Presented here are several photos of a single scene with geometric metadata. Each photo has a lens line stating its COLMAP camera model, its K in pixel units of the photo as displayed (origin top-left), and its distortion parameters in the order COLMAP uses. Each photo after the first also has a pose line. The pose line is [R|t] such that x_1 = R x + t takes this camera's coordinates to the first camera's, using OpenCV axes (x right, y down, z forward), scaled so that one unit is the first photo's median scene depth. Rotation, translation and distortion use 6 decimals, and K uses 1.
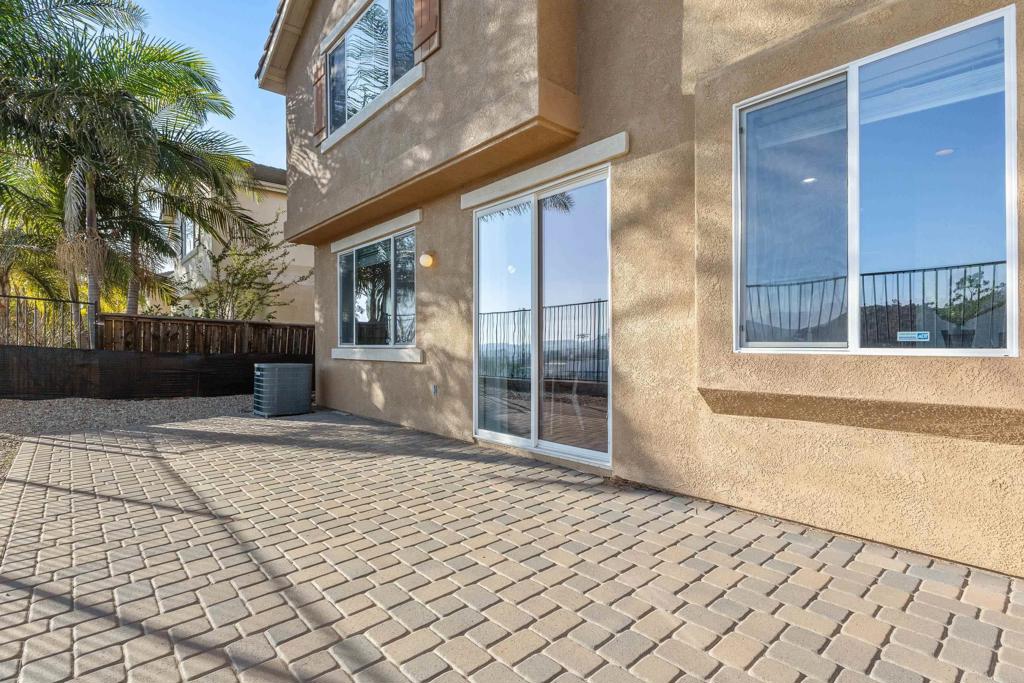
lens RADIAL K [[495.4, 0, 512.0], [0, 495.4, 341.5], [0, 0, 1]] dist [-0.003566, -0.000540]
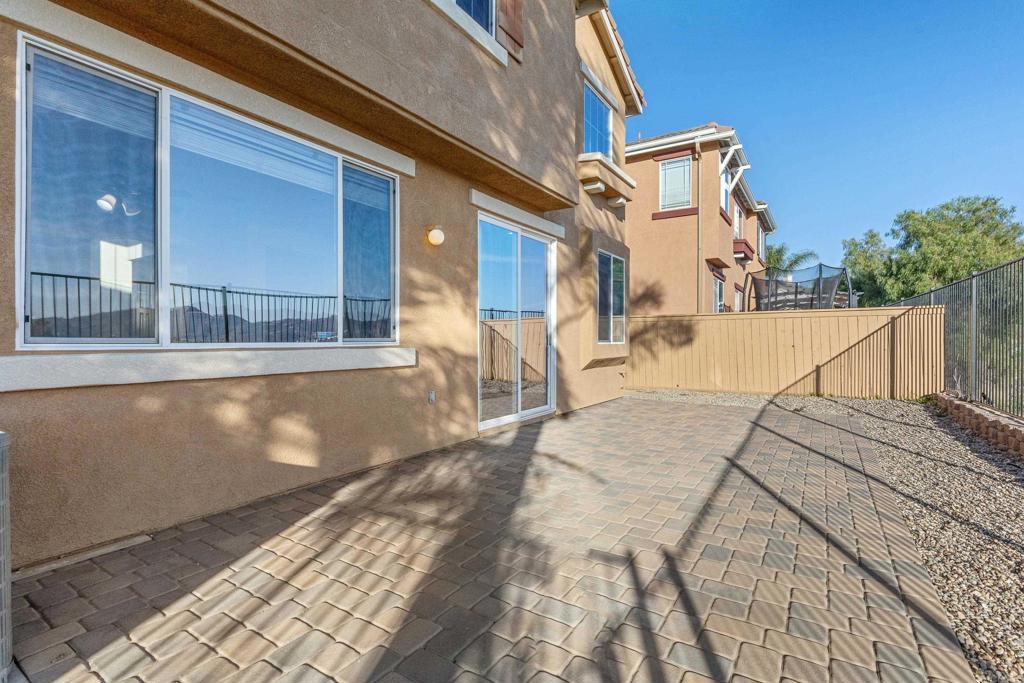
lens RADIAL K [[476.5, 0, 512.0], [0, 476.5, 341.5], [0, 0, 1]] dist [-0.003082, -0.001045]
pose [[-0.255467, 0.012602, 0.966736, -0.934645], [0.009267, 0.999901, -0.010585, 0.015339], [-0.966773, 0.006254, -0.255558, 1.062006]]
